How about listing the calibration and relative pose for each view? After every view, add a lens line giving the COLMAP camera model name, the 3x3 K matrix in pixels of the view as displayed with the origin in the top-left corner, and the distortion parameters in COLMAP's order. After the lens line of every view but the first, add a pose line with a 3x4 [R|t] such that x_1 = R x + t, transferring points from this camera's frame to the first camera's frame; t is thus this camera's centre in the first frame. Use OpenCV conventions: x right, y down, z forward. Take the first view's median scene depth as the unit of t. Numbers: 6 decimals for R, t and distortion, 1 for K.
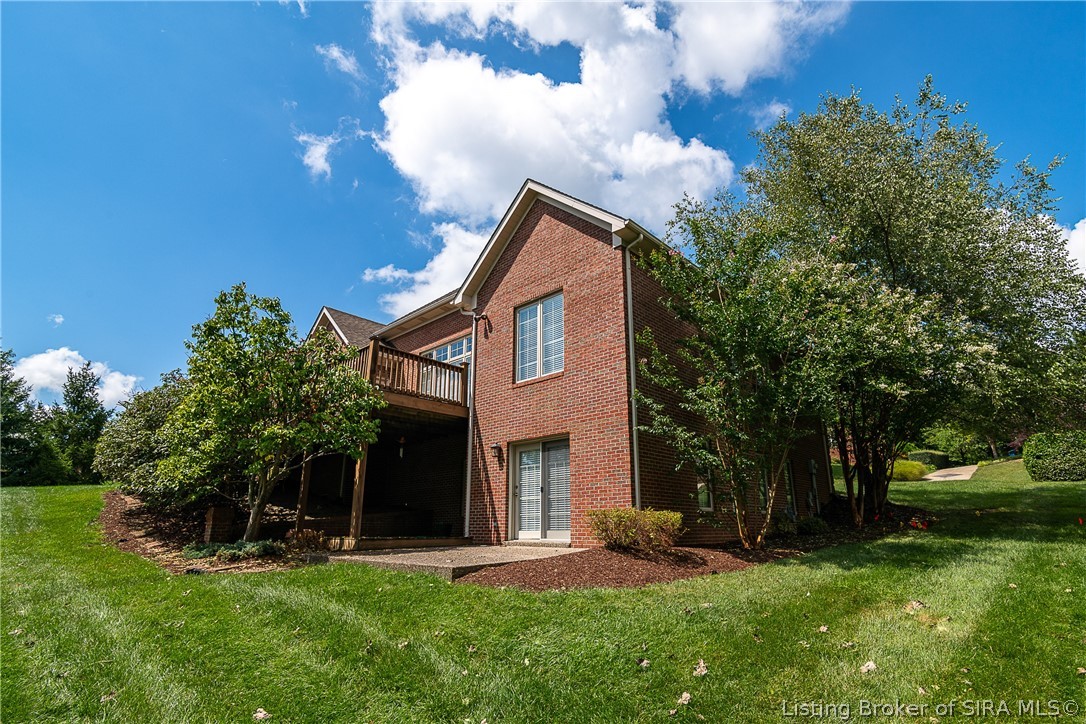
lens RADIAL K [[558.3, 0, 544.6], [0, 558.3, 358.7], [0, 0, 1]] dist [-0.007439, 0.000385]
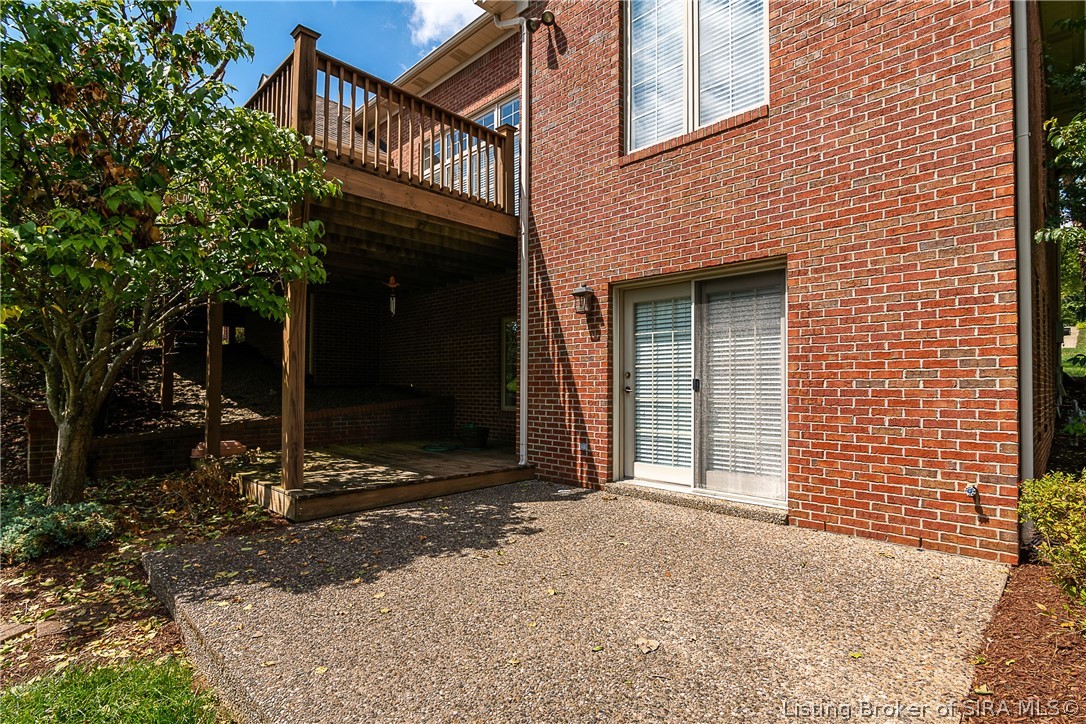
lens RADIAL K [[558.3, 0, 546.0], [0, 558.3, 366.7], [0, 0, 1]] dist [-0.007439, 0.000385]
pose [[0.999895, 0.005147, -0.013573, -0.113339], [-0.001374, 0.964397, 0.264456, 0.092854], [0.014451, -0.264409, 0.964302, 0.523407]]
